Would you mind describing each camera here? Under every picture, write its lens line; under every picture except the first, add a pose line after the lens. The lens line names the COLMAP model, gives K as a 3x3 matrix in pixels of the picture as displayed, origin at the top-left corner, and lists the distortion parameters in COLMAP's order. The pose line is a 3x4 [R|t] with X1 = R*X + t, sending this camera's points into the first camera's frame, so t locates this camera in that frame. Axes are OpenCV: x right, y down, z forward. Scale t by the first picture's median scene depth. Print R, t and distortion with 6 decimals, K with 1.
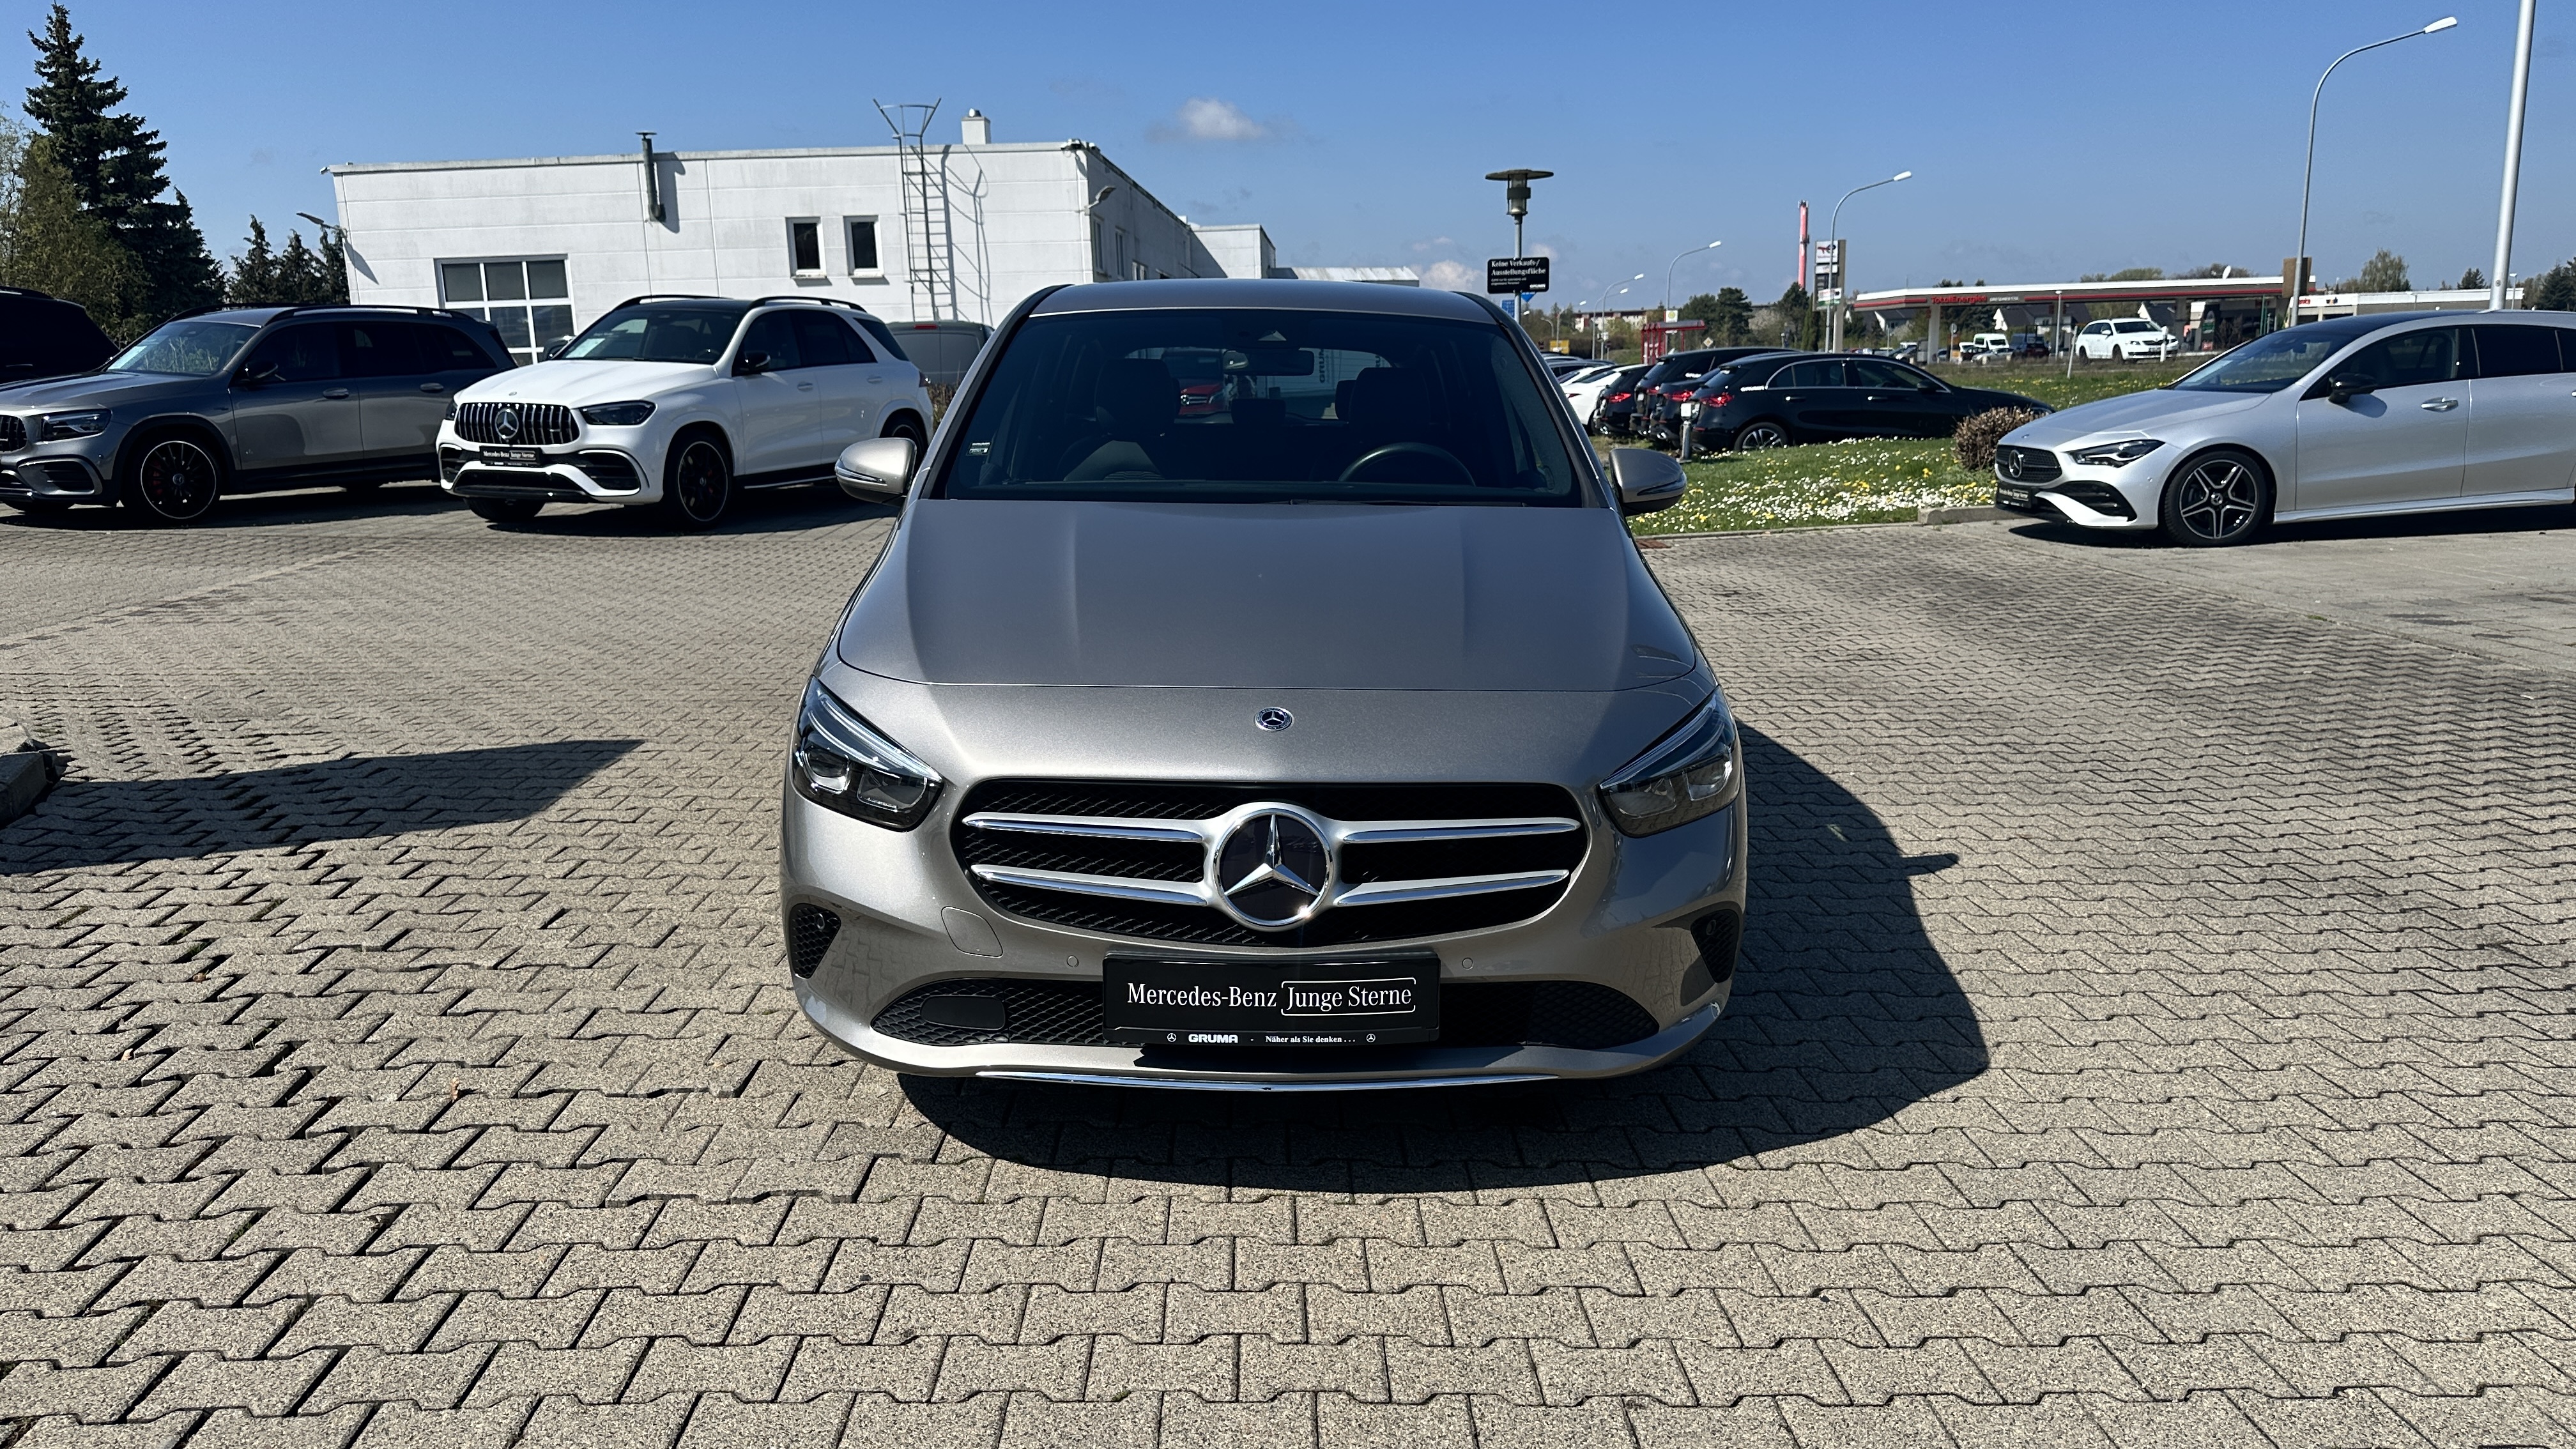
lens RADIAL K [[1795.2, 0, 1298.0], [0, 1795.2, 806.3], [0, 0, 1]] dist [0.072766, -0.087603]
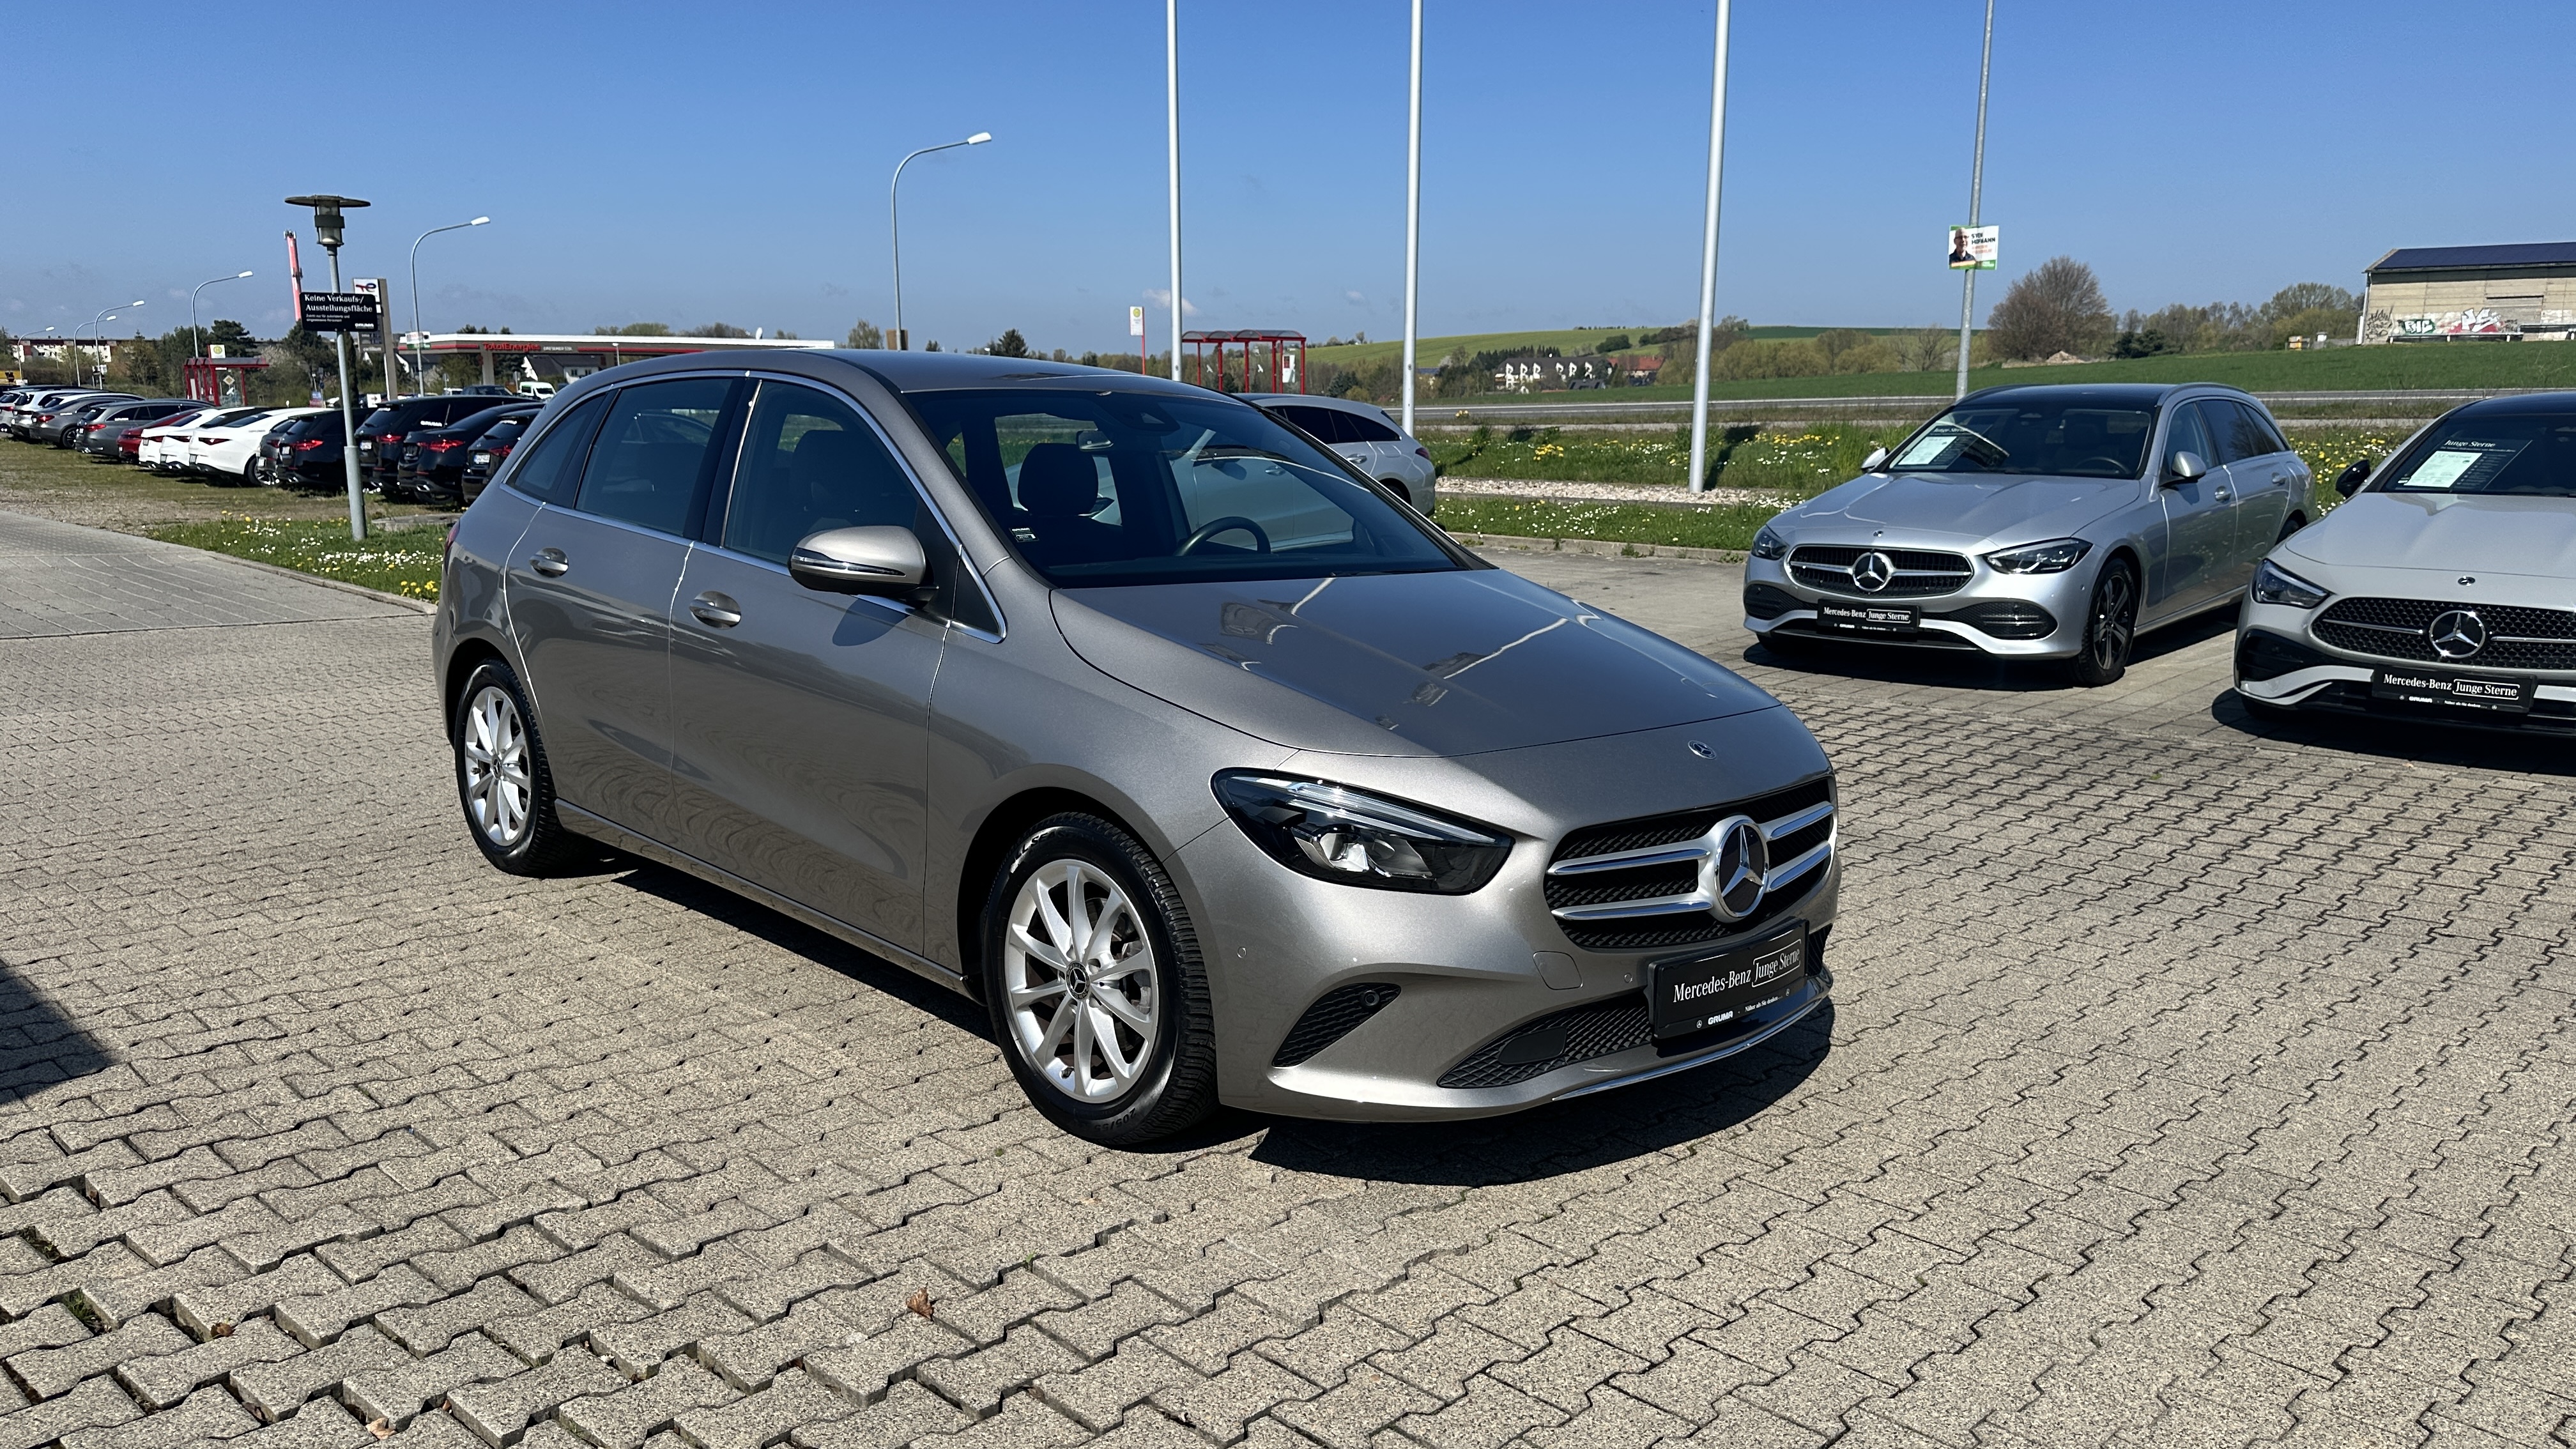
lens RADIAL K [[1795.2, 0, 1281.9], [0, 1795.2, 818.9], [0, 0, 1]] dist [0.072766, -0.087603]
pose [[0.729956, -0.133831, 0.670264, -0.252800], [0.146374, 0.988501, 0.037964, -0.022015], [-0.667637, 0.070398, 0.741151, 0.069081]]
